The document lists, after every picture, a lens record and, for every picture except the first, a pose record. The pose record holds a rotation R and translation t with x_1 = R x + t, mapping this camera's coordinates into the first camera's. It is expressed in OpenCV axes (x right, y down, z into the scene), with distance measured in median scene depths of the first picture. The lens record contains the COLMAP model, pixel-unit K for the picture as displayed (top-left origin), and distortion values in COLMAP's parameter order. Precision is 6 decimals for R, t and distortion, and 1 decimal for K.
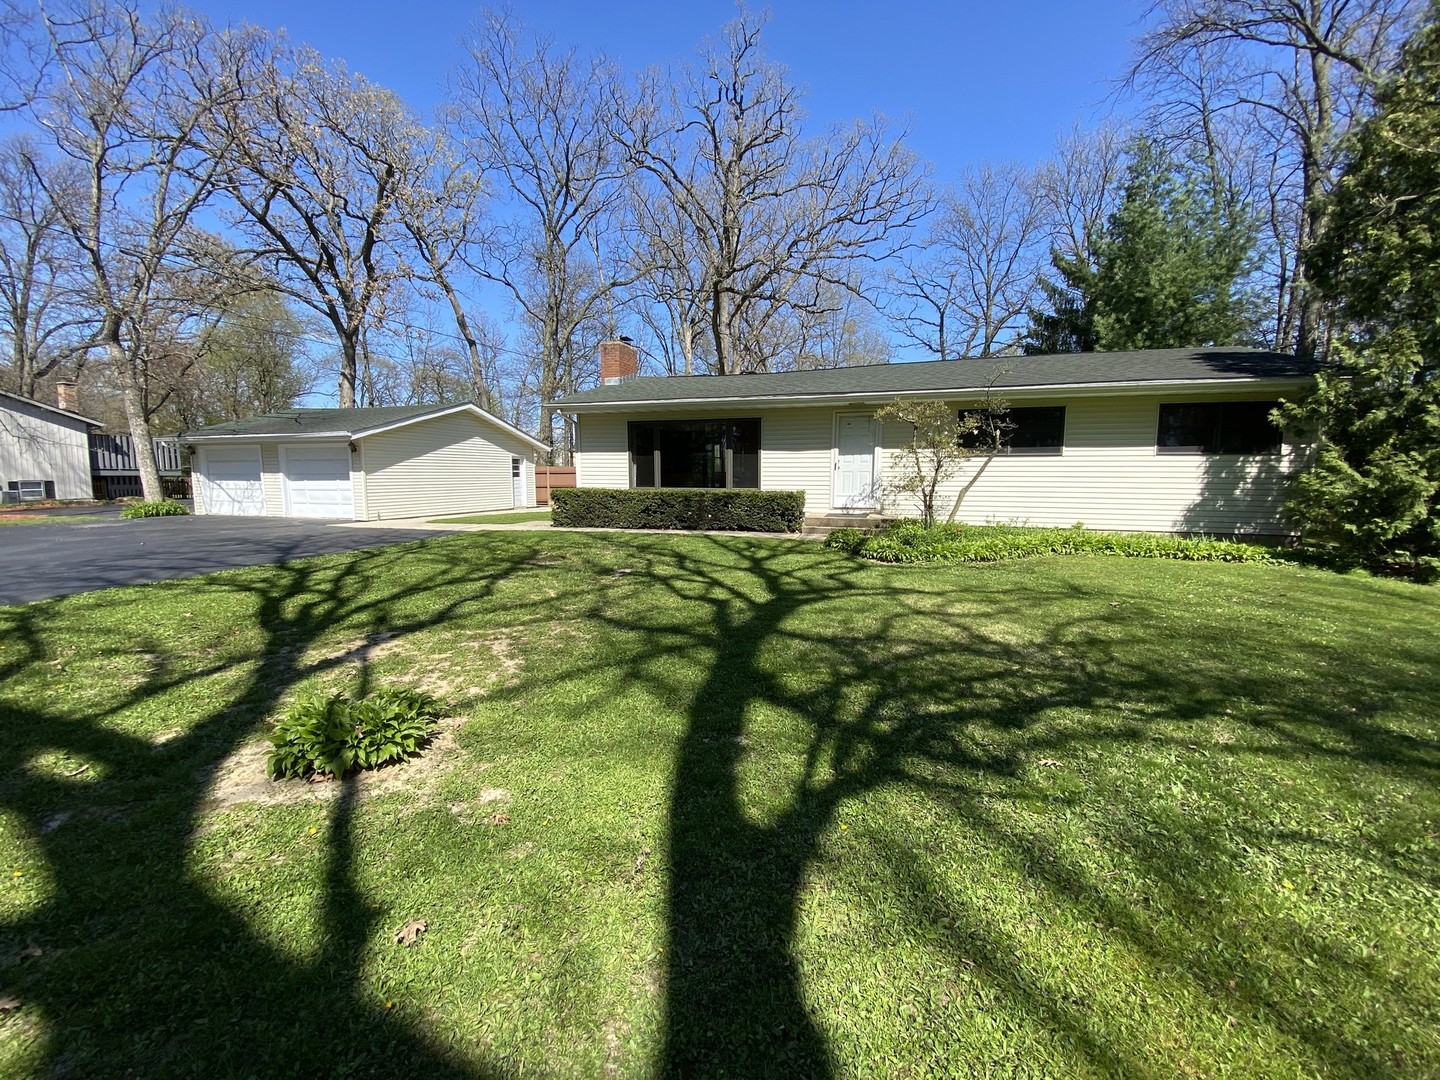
lens RADIAL K [[581.1, 0, 717.2], [0, 581.1, 536.2], [0, 0, 1]] dist [-0.002497, -0.000270]
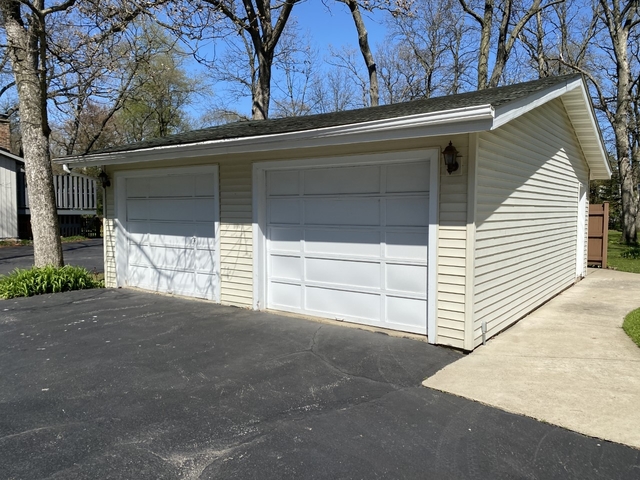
lens RADIAL K [[482.8, 0, 320.8], [0, 482.8, 239.5], [0, 0, 1]] dist [0.082650, 0.004578]
pose [[0.948838, 0.025178, -0.314756, -0.311807], [-0.041304, 0.998148, -0.044667, -0.043355], [0.313049, 0.055382, 0.948121, 0.345450]]
